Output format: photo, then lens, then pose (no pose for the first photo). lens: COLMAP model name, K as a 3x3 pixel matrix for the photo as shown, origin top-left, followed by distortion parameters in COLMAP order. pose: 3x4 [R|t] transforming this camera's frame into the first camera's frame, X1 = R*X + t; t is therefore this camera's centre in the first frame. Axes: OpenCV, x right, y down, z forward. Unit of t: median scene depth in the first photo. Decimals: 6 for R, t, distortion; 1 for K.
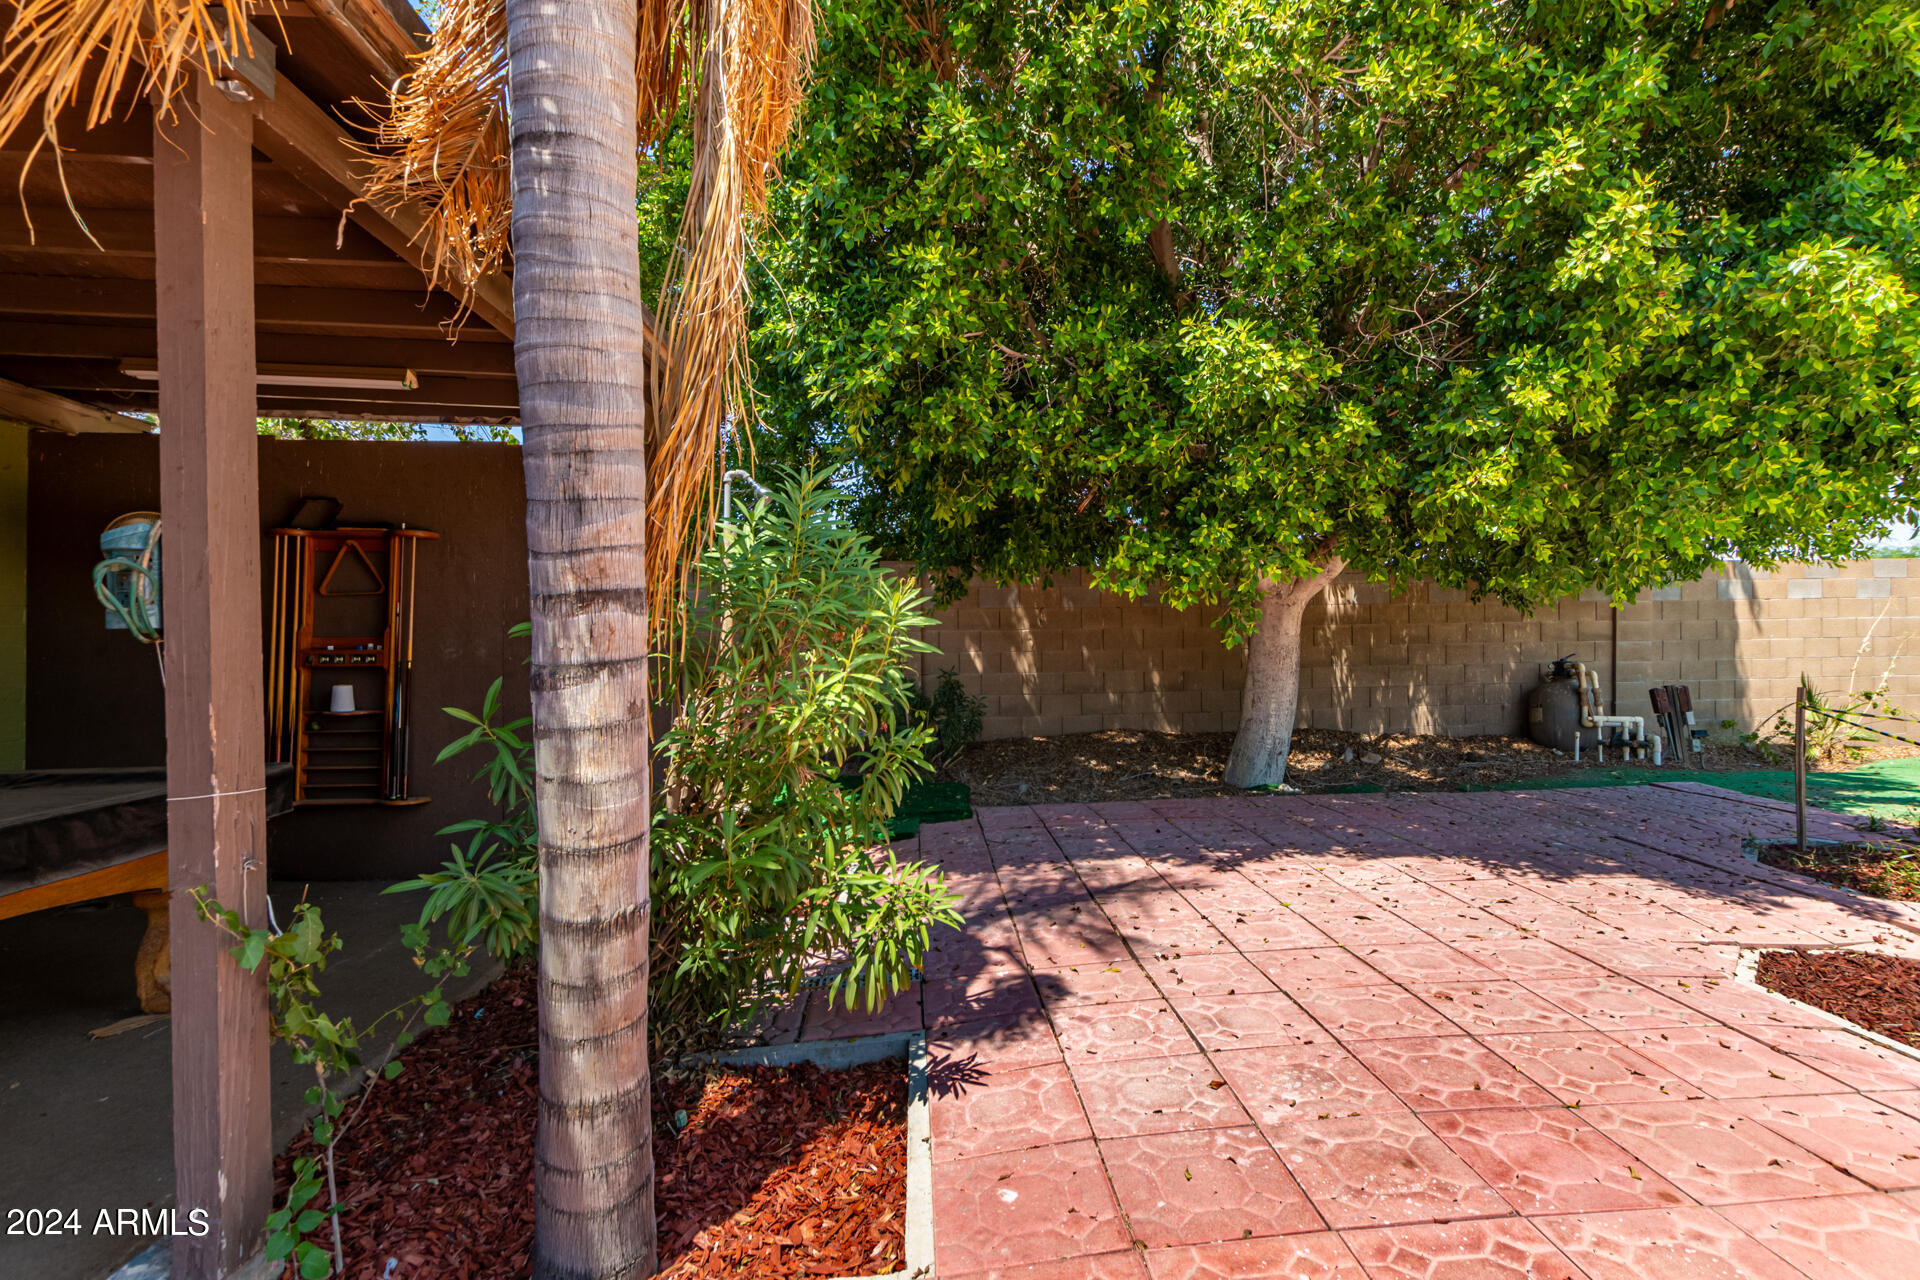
lens RADIAL K [[870.8, 0, 979.1], [0, 870.8, 630.3], [0, 0, 1]] dist [-0.000766, -0.000187]
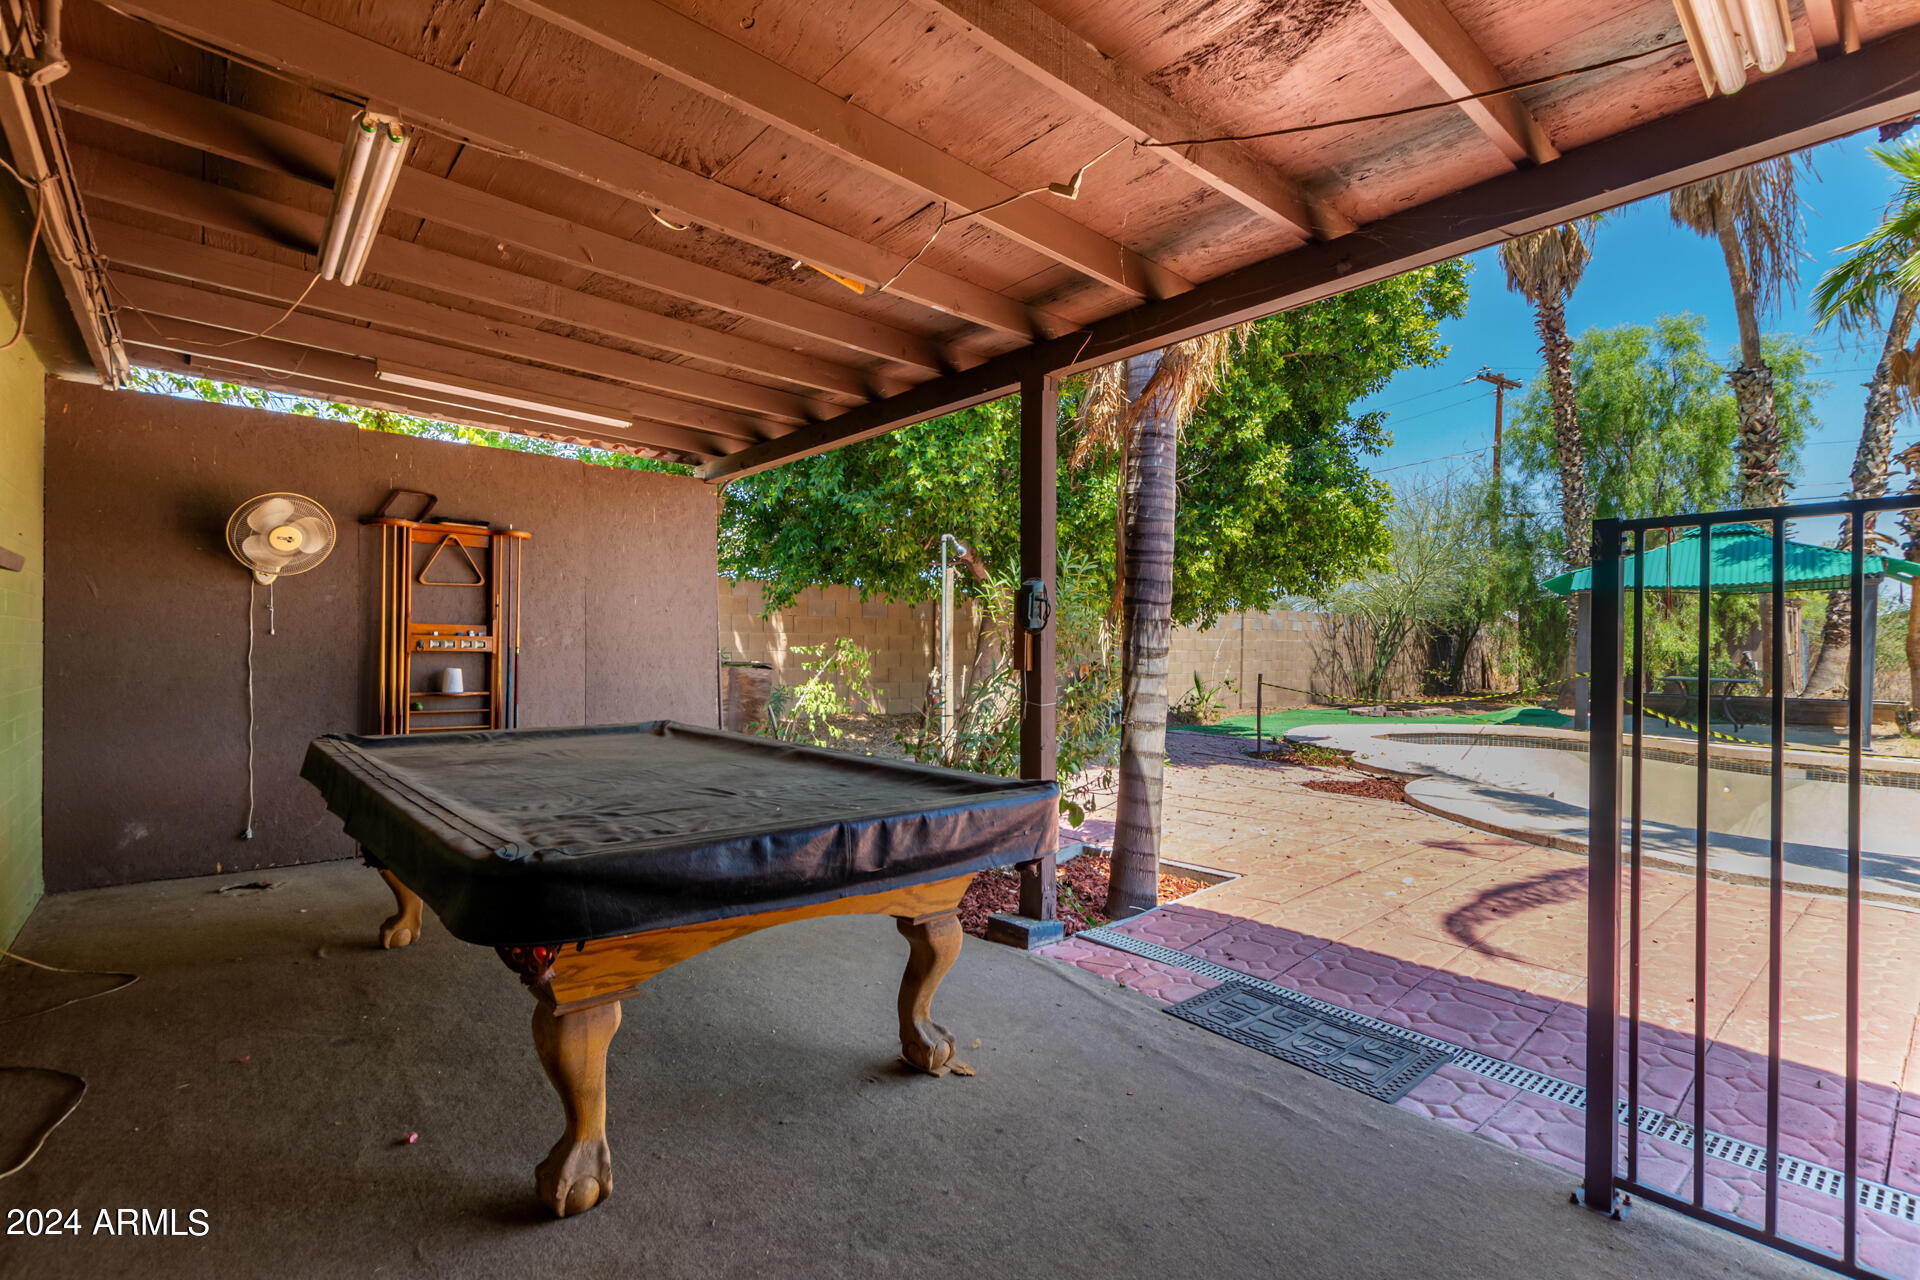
lens RADIAL K [[870.8, 0, 956.4], [0, 870.8, 657.1], [0, 0, 1]] dist [-0.000766, -0.000187]
pose [[0.811929, 0.011148, 0.583649, -0.935841], [-0.024181, 0.999602, 0.014545, 0.019137], [-0.583255, -0.025922, 0.811876, -0.276022]]
